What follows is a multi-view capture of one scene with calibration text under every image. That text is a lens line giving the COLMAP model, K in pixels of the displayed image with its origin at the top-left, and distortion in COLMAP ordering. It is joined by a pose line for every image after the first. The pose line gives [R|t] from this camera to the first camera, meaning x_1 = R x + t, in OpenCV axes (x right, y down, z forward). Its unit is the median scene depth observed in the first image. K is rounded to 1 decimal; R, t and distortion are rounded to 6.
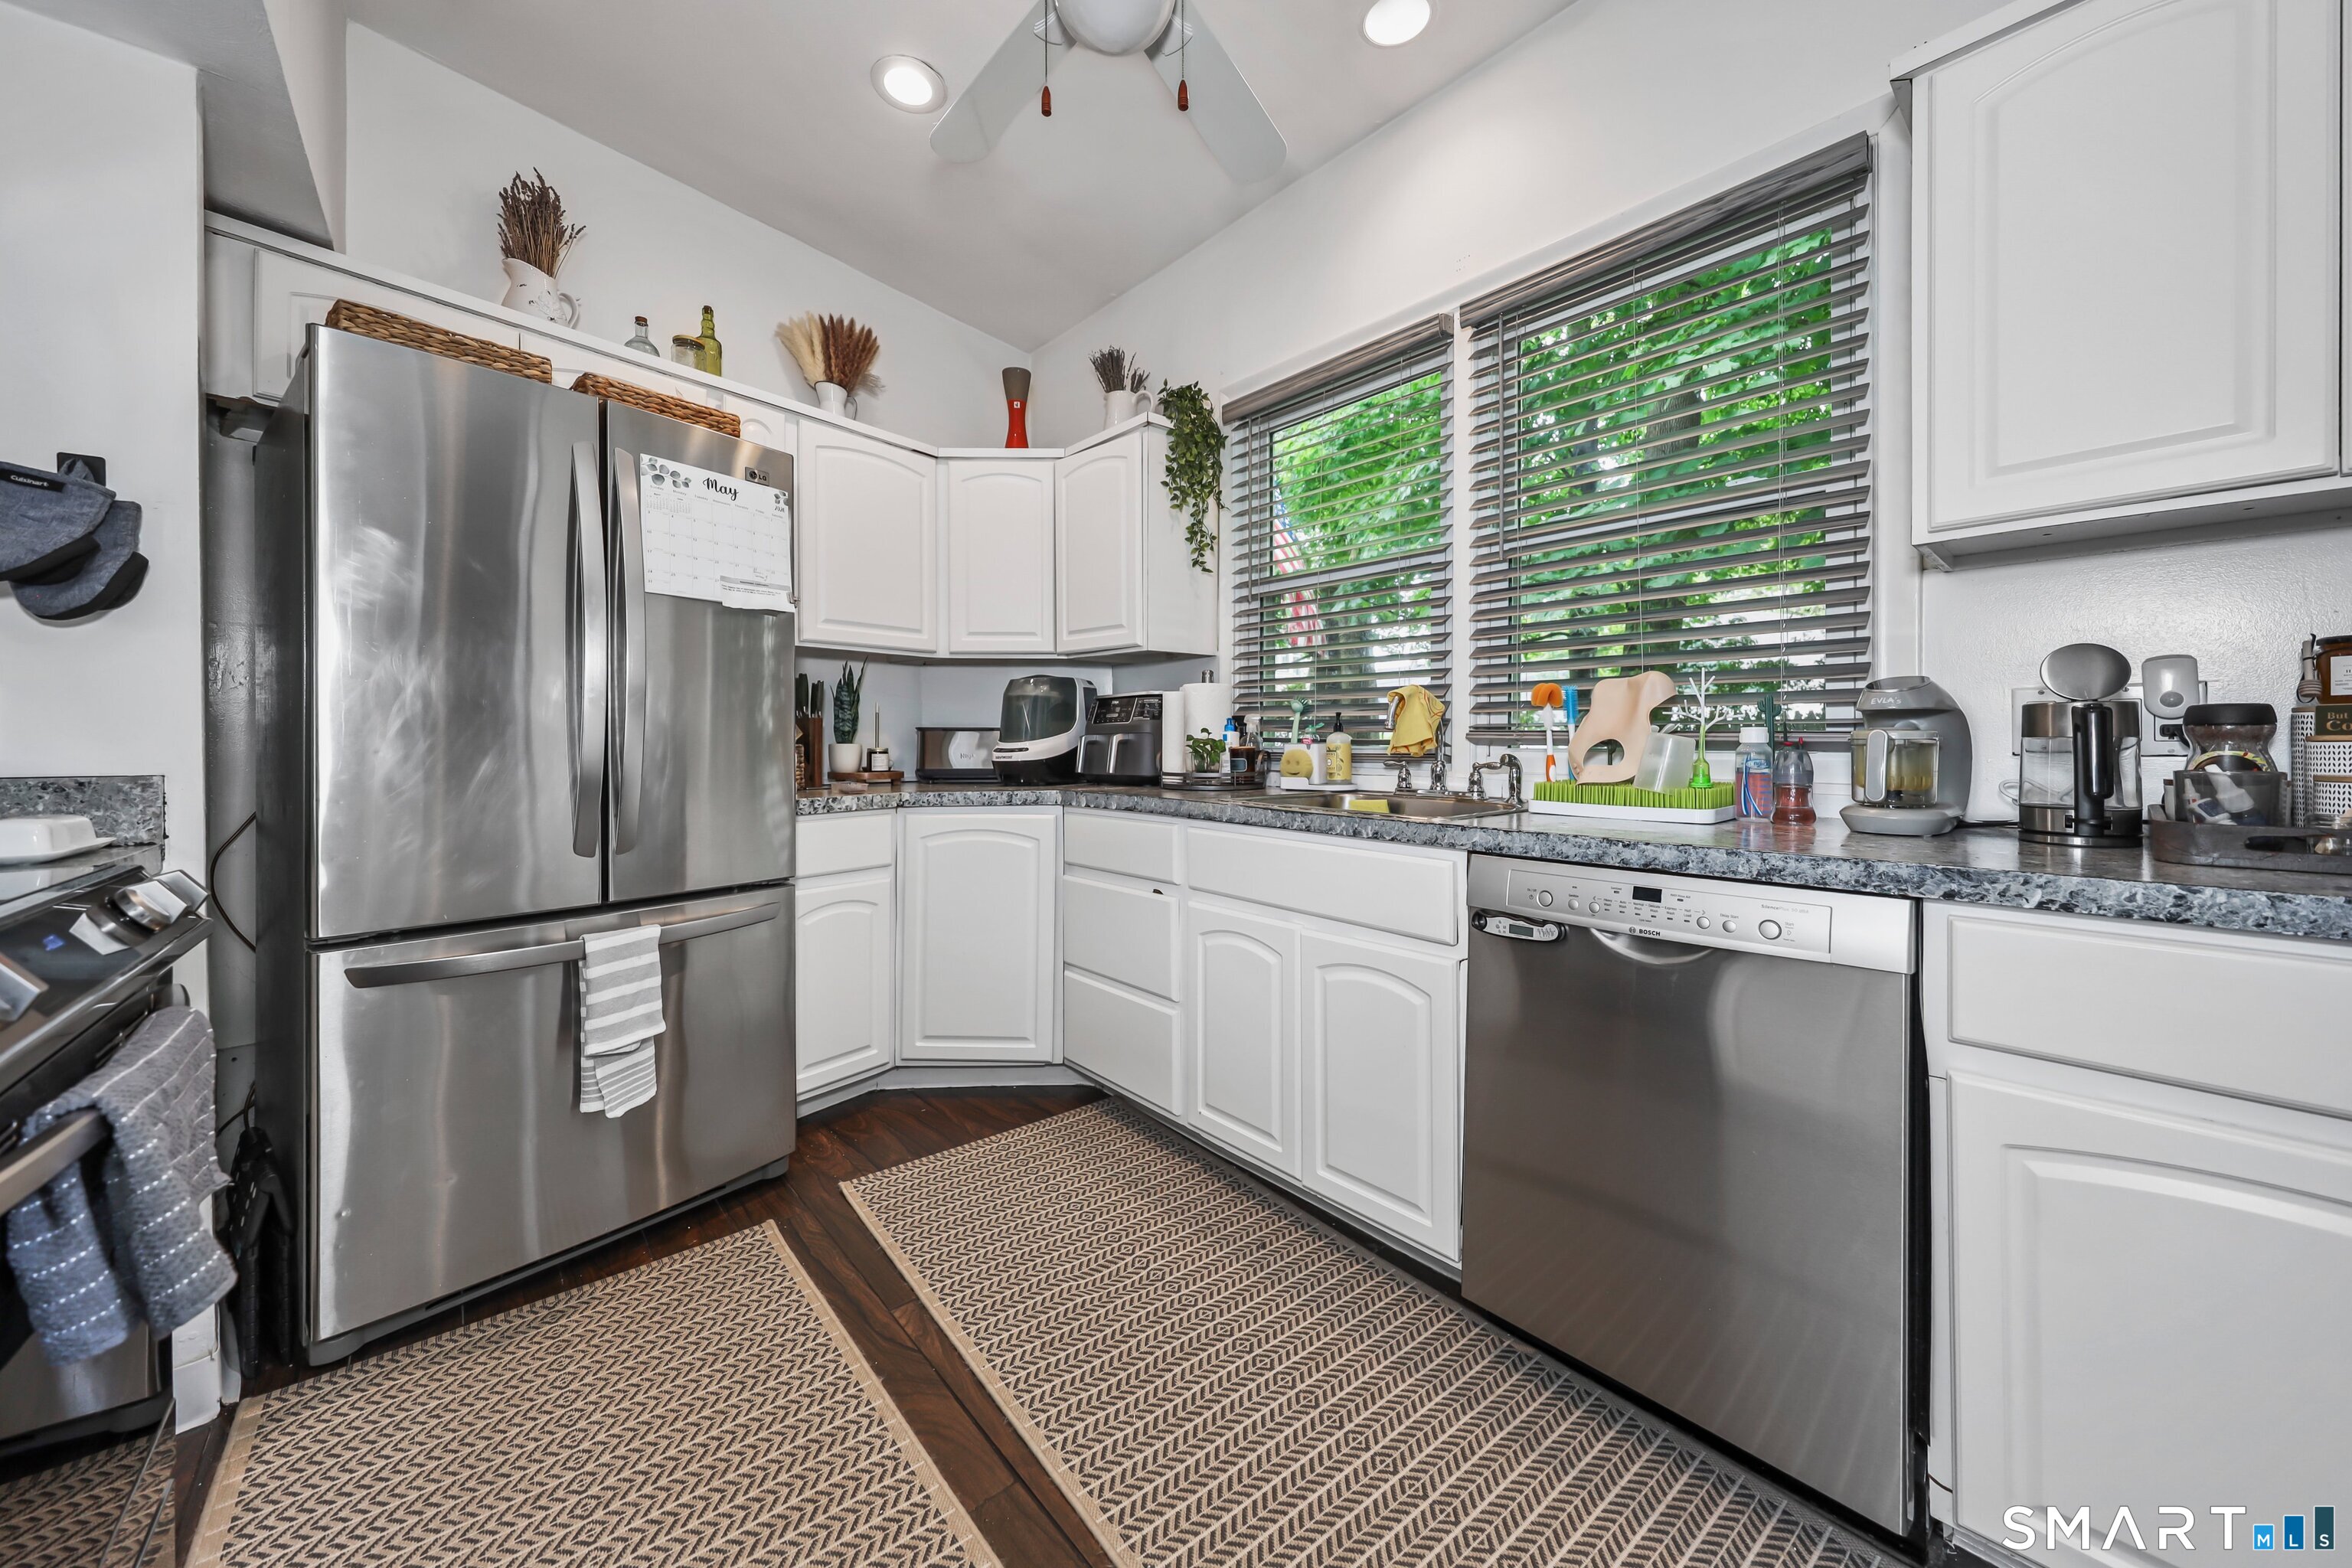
lens RADIAL K [[841.0, 0, 1151.3], [0, 841.0, 745.8], [0, 0, 1]] dist [-0.003672, -0.000080]
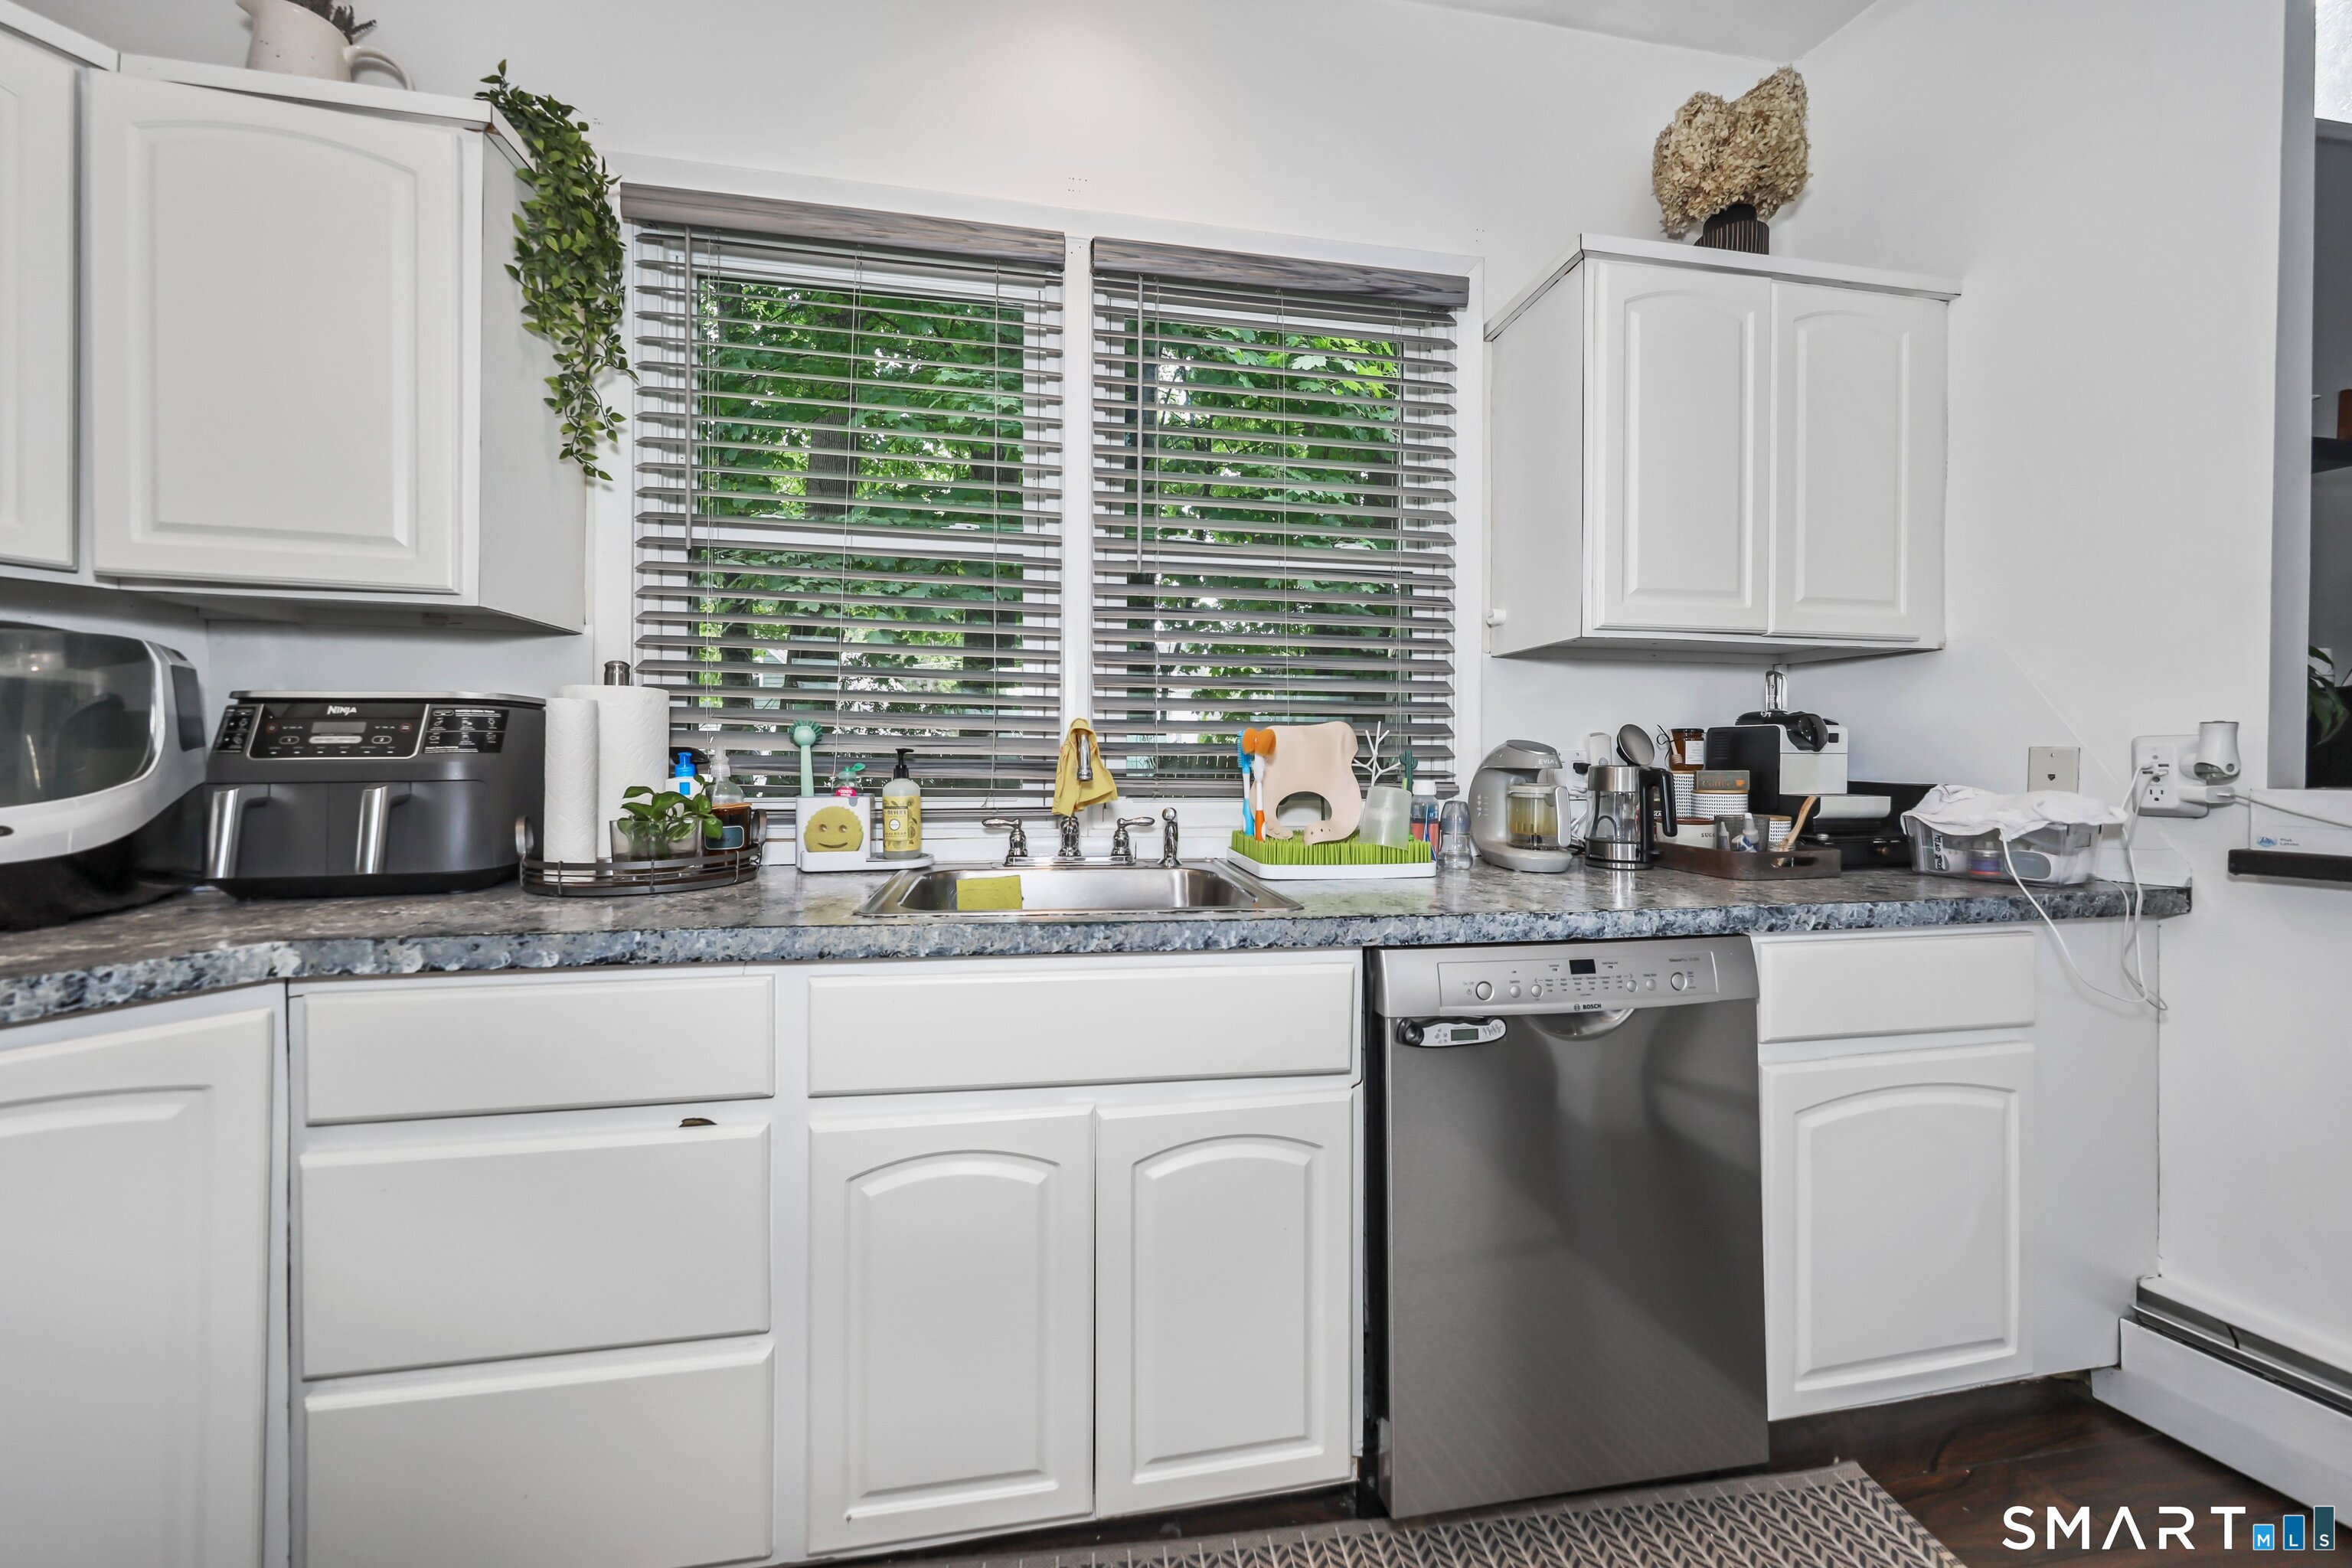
lens RADIAL K [[861.5, 0, 1164.7], [0, 861.5, 750.7], [0, 0, 1]] dist [-0.000921, 0.001008]
pose [[0.497652, 0.009763, 0.867322, -0.309215], [-0.000626, 0.999940, -0.010897, -0.036185], [-0.867376, 0.004880, 0.497629, 0.567084]]
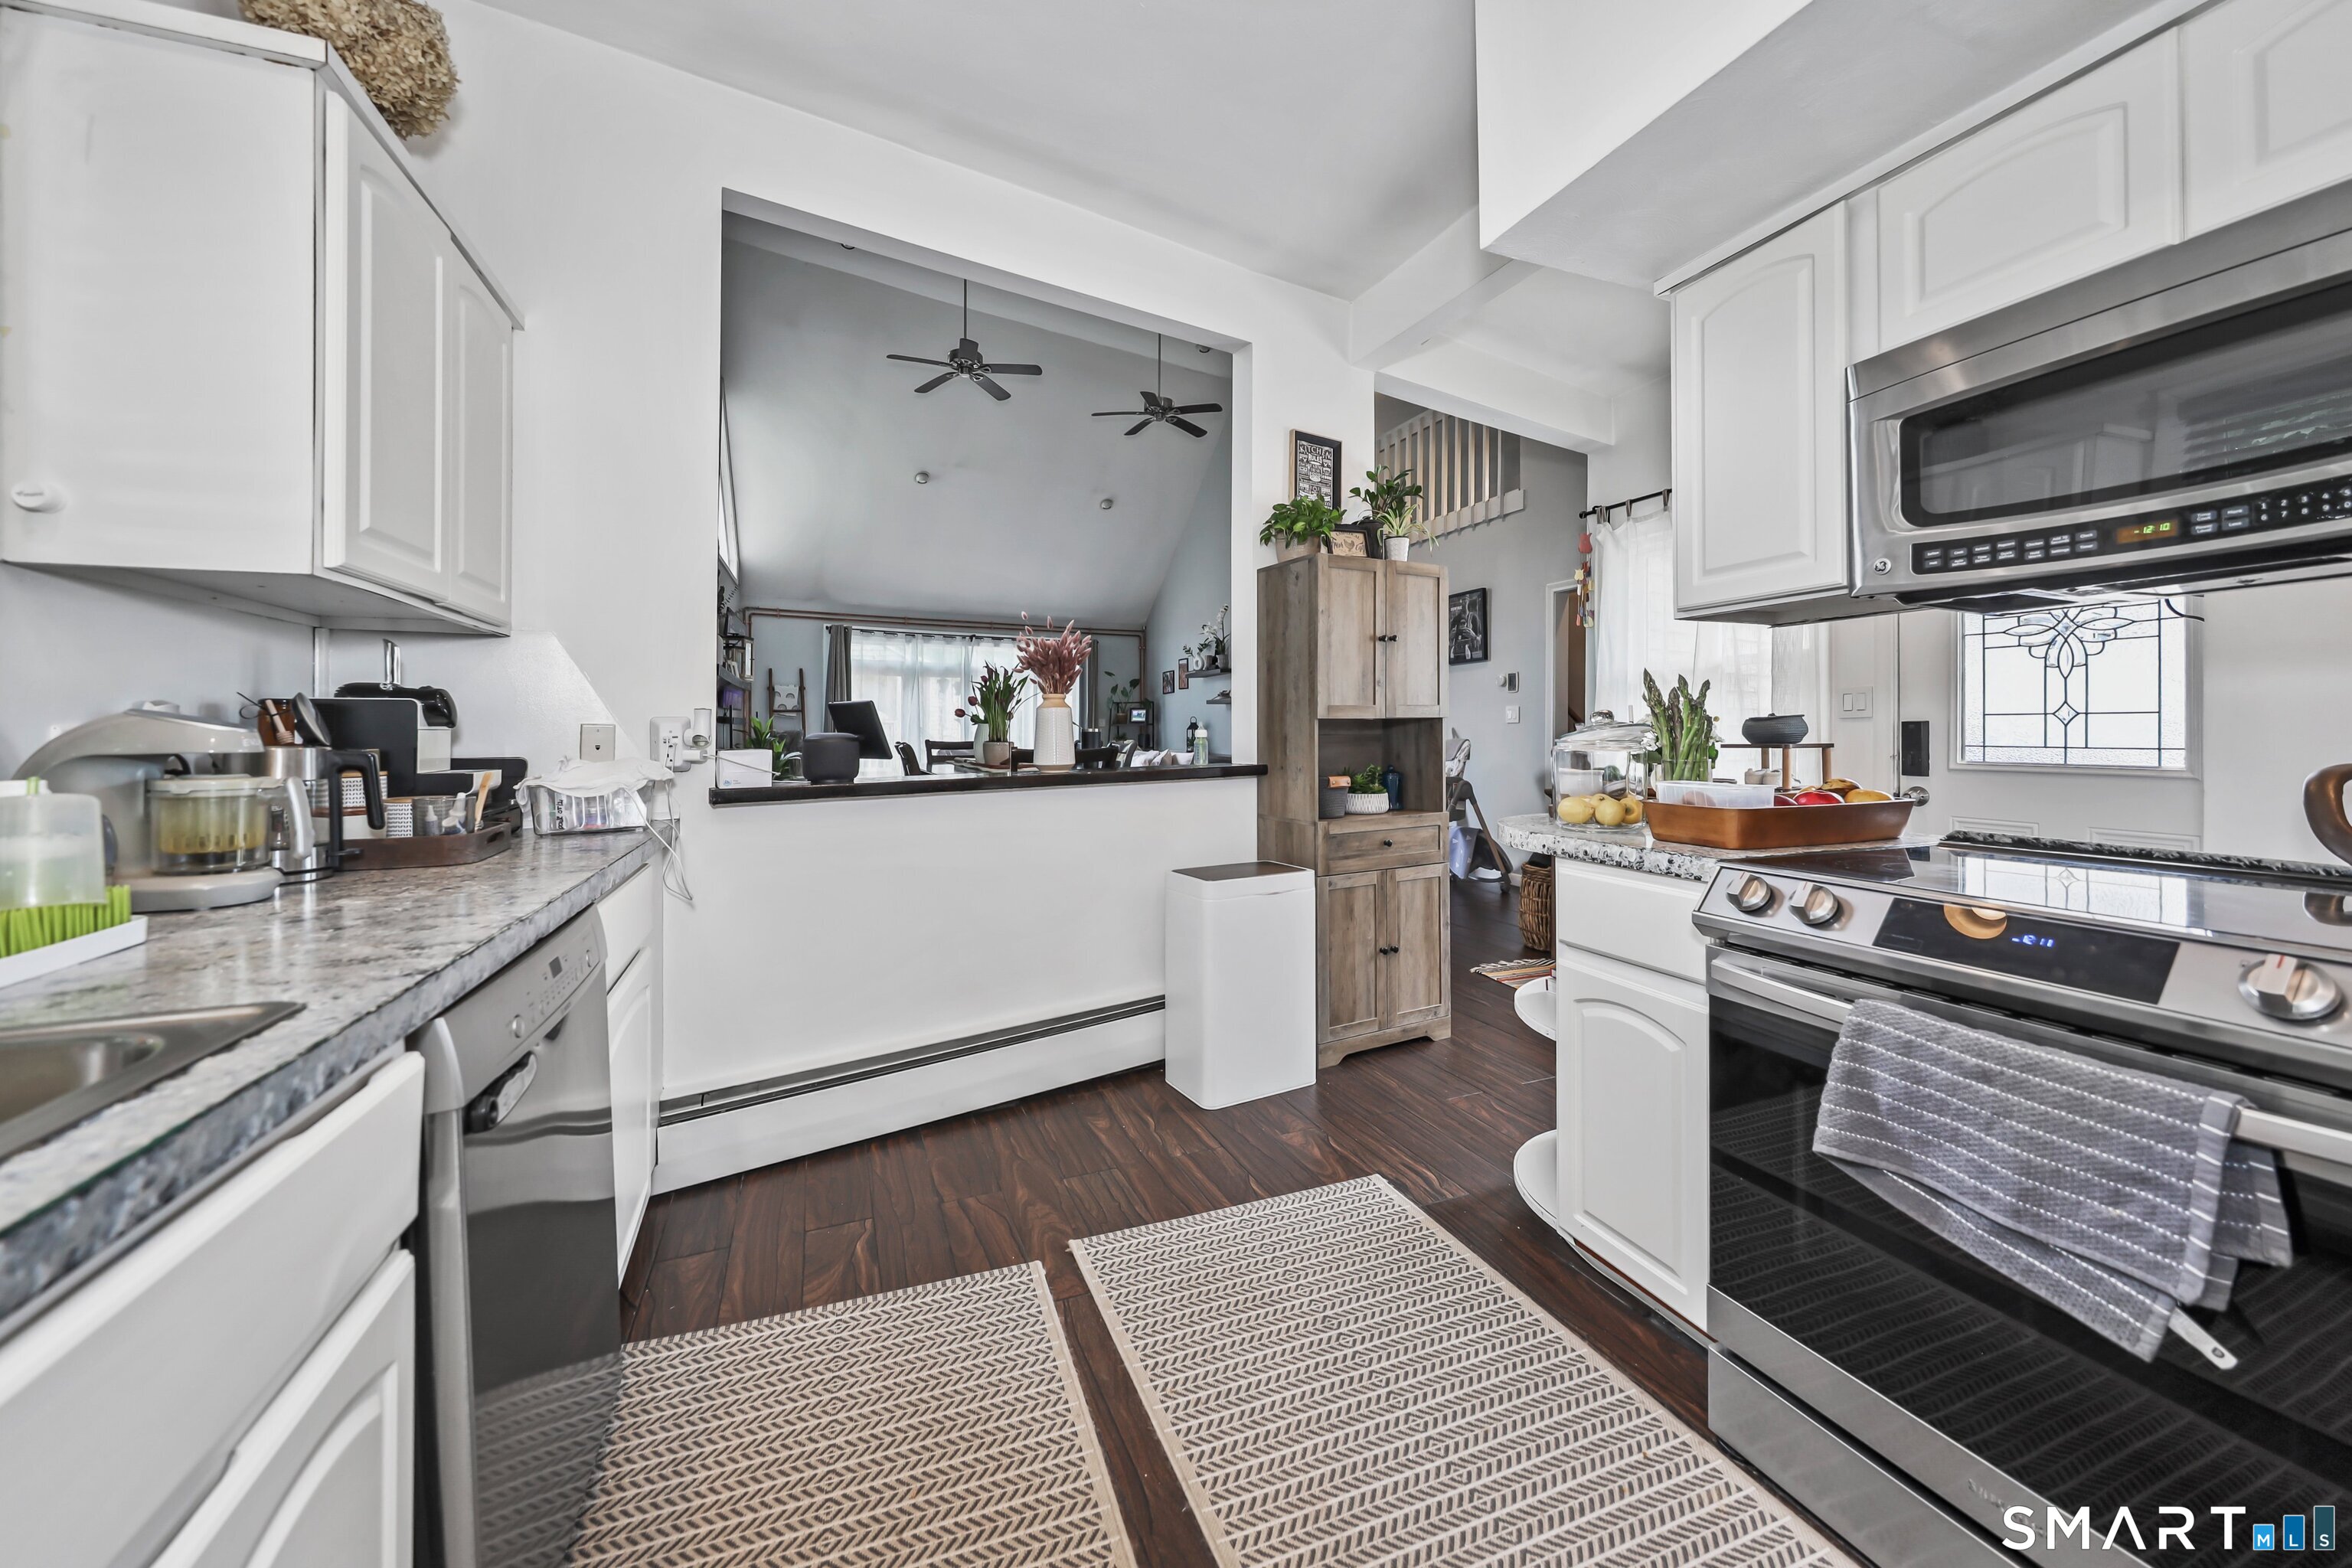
lens RADIAL K [[861.5, 0, 1148.6], [0, 861.5, 728.8], [0, 0, 1]] dist [-0.000921, 0.001008]
pose [[-0.944944, 0.008763, 0.327113, -0.169107], [0.010355, 0.999942, 0.003124, -0.039782], [-0.327067, 0.006339, -0.944980, 1.005332]]
